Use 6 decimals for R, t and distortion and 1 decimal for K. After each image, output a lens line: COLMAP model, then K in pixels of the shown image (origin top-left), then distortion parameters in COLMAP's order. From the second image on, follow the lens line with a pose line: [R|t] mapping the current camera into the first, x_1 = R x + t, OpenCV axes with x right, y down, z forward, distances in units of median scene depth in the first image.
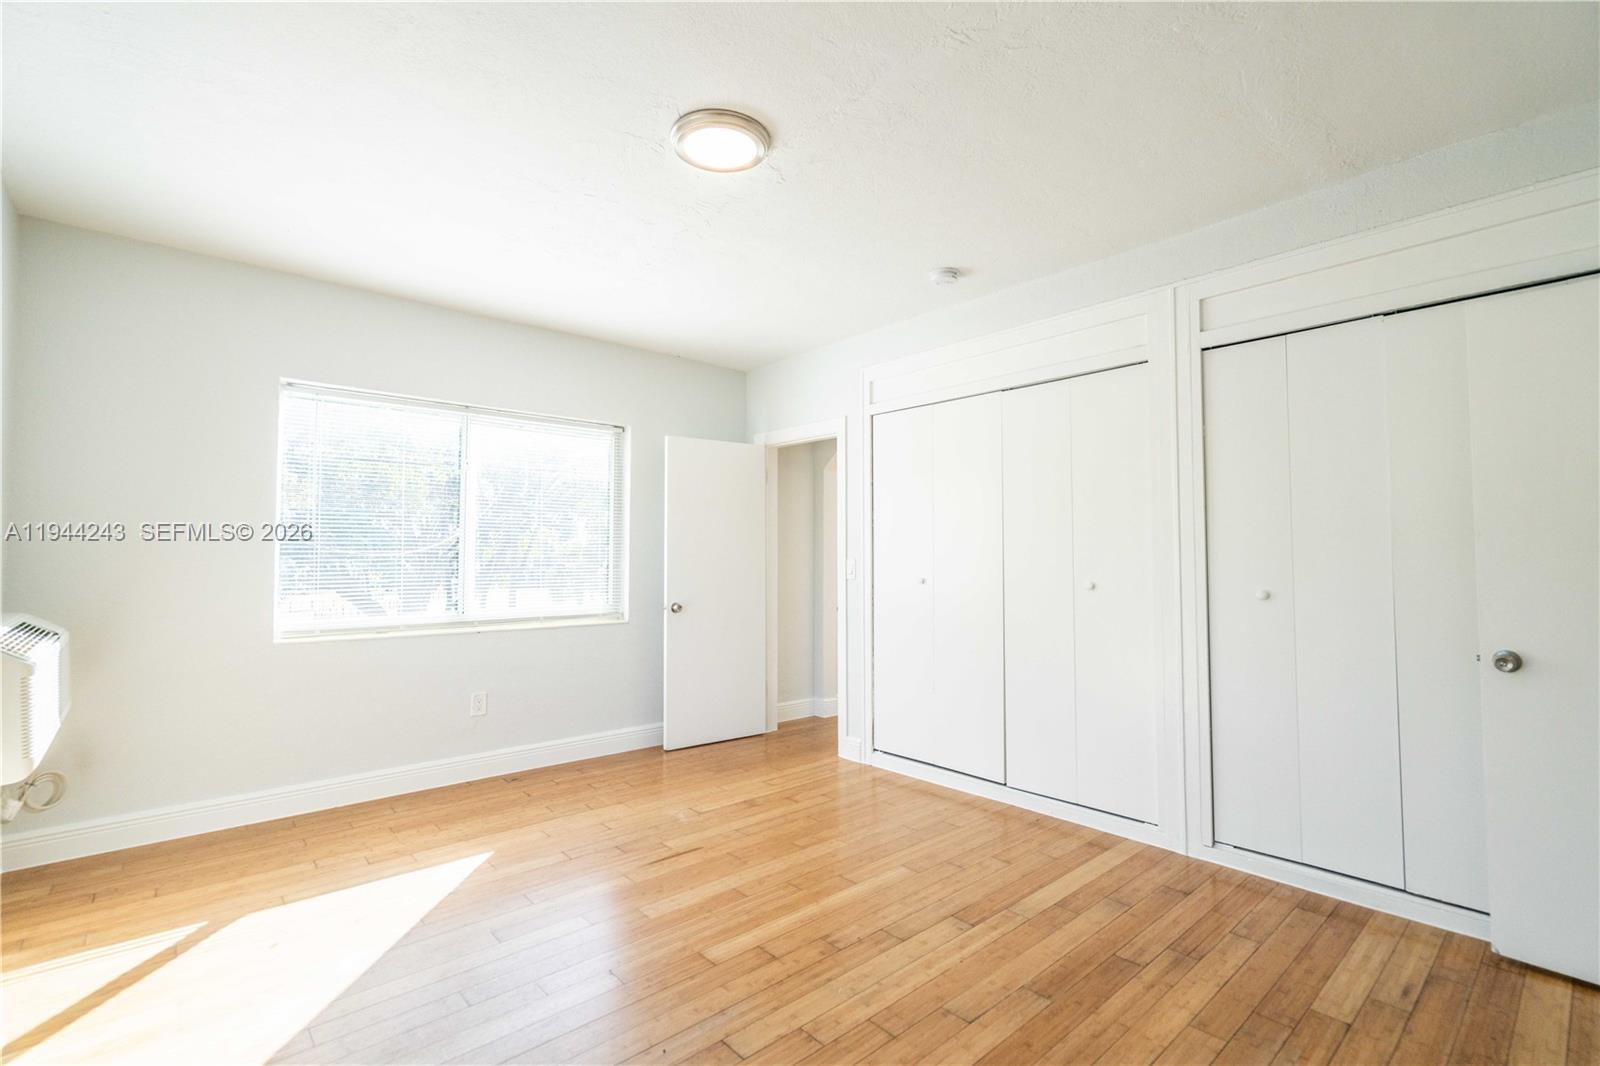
lens RADIAL K [[723.8, 0, 804.1], [0, 723.8, 531.4], [0, 0, 1]] dist [-0.003848, -0.000454]
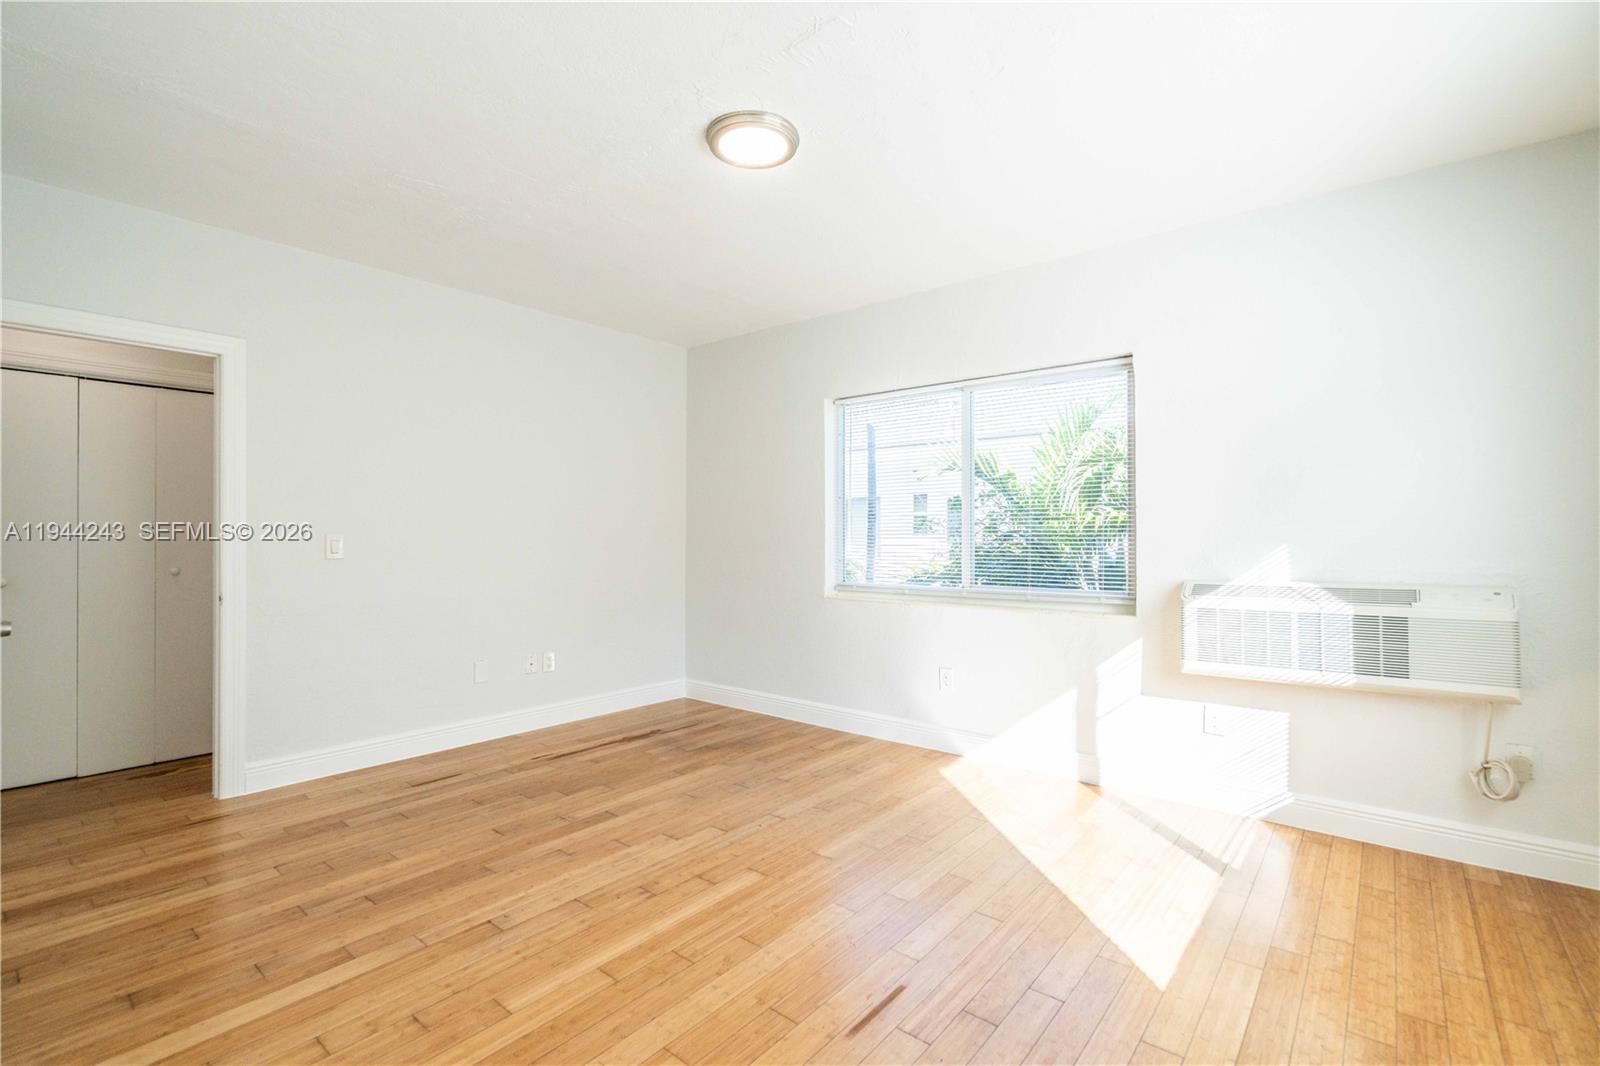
lens RADIAL K [[723.8, 0, 804.1], [0, 723.8, 531.4], [0, 0, 1]] dist [-0.003848, -0.000454]
pose [[-0.987537, -0.000925, -0.157383, -0.022238], [0.005591, 0.999145, -0.040954, 0.081556], [0.157286, -0.041323, -0.986688, 2.017302]]
